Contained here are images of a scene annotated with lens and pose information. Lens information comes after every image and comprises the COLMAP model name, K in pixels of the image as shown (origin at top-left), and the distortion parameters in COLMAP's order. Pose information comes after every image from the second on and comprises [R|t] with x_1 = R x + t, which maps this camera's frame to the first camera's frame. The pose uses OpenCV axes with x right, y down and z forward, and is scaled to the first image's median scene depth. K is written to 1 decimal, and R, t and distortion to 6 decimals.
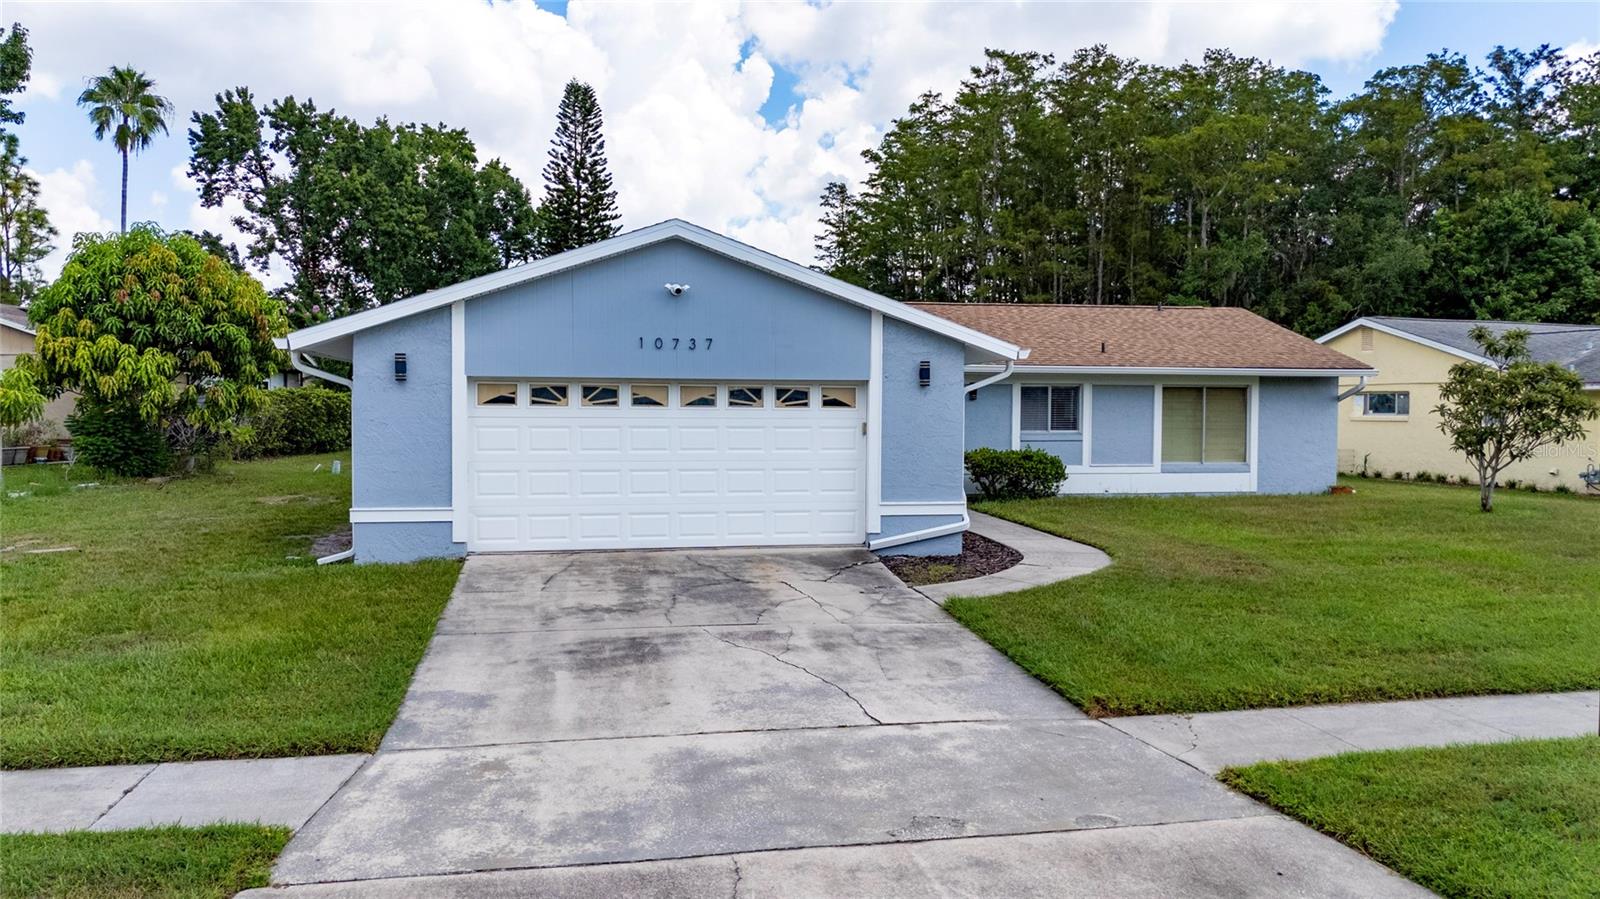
lens RADIAL K [[1184.3, 0, 801.8], [0, 1184.3, 451.4], [0, 0, 1]] dist [0.080030, -0.087950]
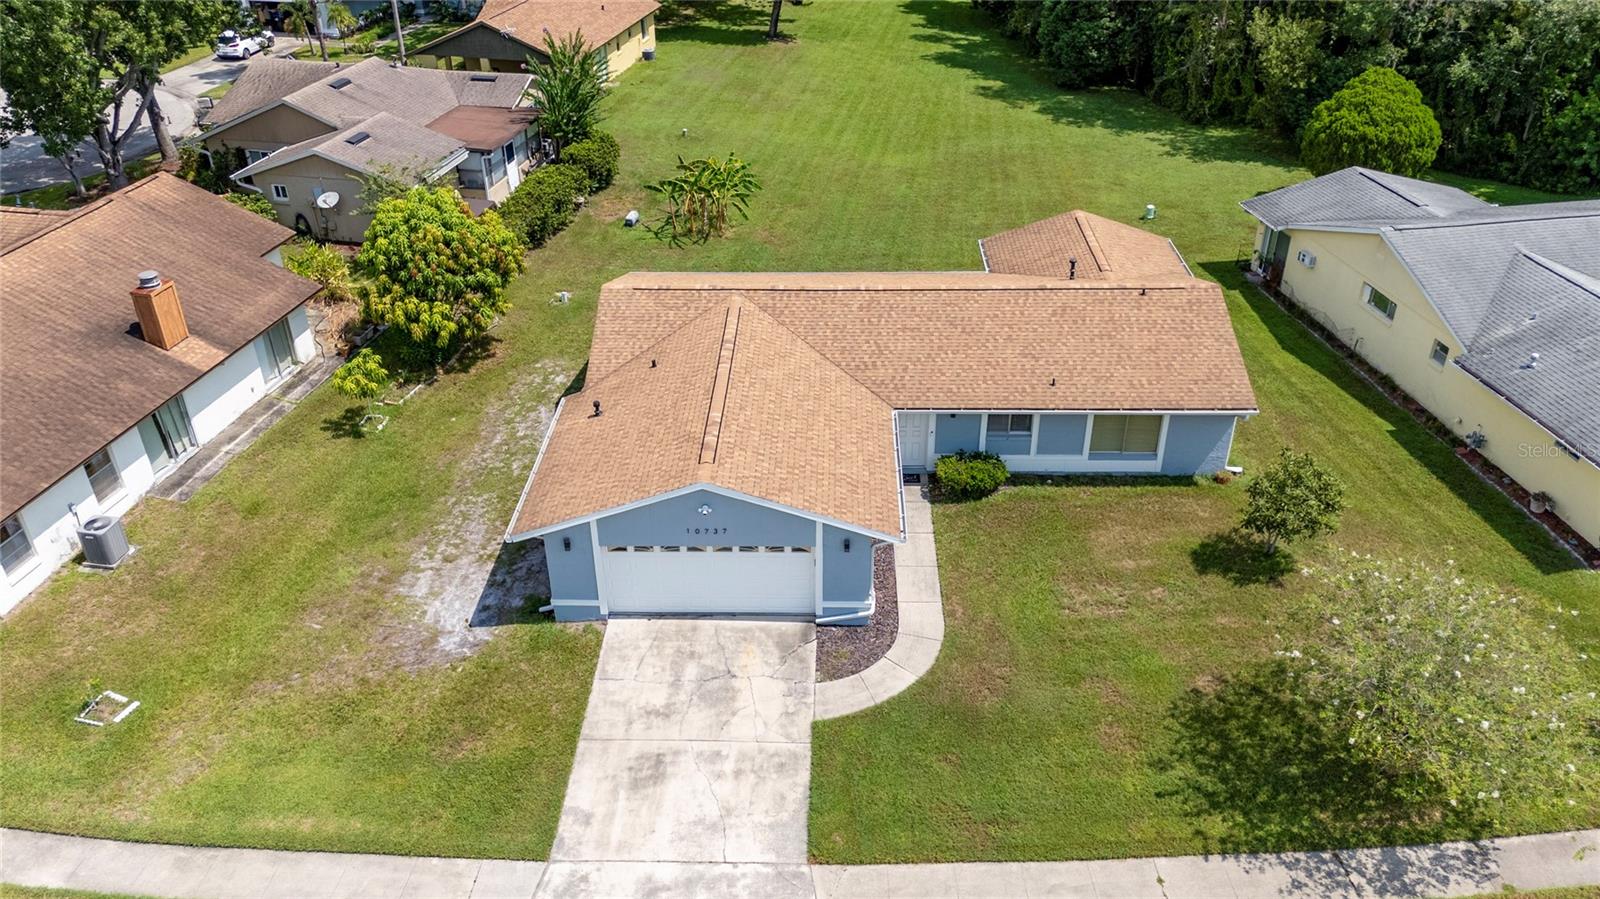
lens RADIAL K [[1184.3, 0, 801.8], [0, 1184.3, 451.4], [0, 0, 1]] dist [0.080030, -0.087950]
pose [[0.974972, 0.099654, -0.198743, 0.183022], [0.008840, 0.875835, 0.482529, -0.508108], [0.222152, -0.472209, 0.853034, -0.223567]]
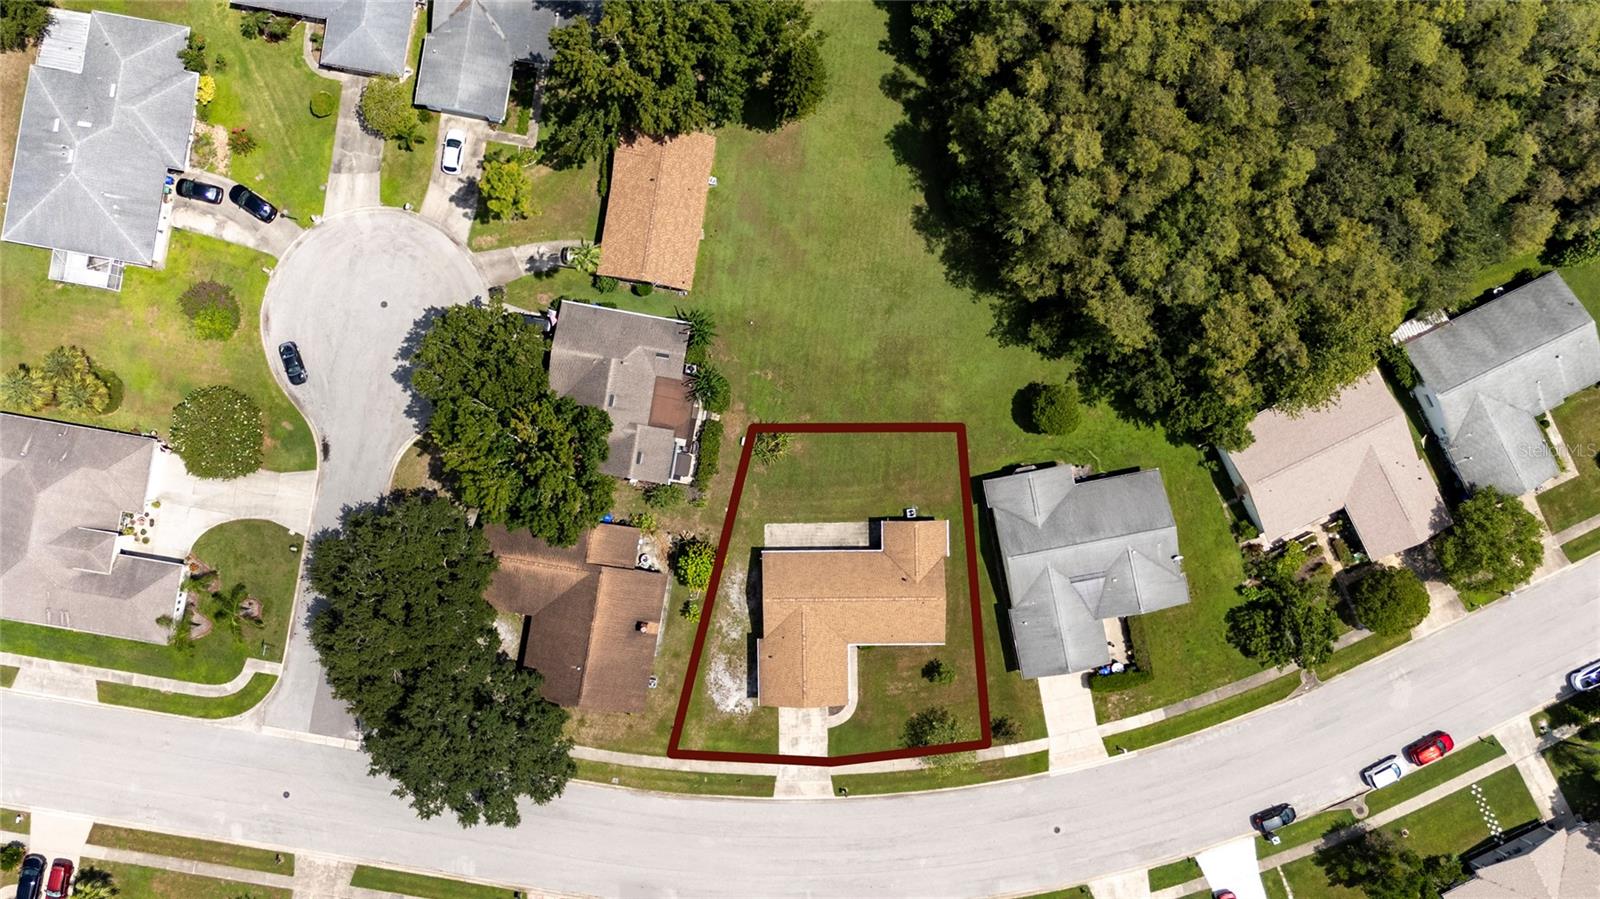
lens RADIAL K [[1354.3, 0, 738.8], [0, 1354.3, 446.4], [0, 0, 1]] dist [0.122227, -0.220074]
pose [[0.982828, 0.183926, -0.014831, -0.341033], [0.008033, 0.037649, 0.999259, -4.396116], [0.184348, -0.982219, 0.035525, 1.077451]]
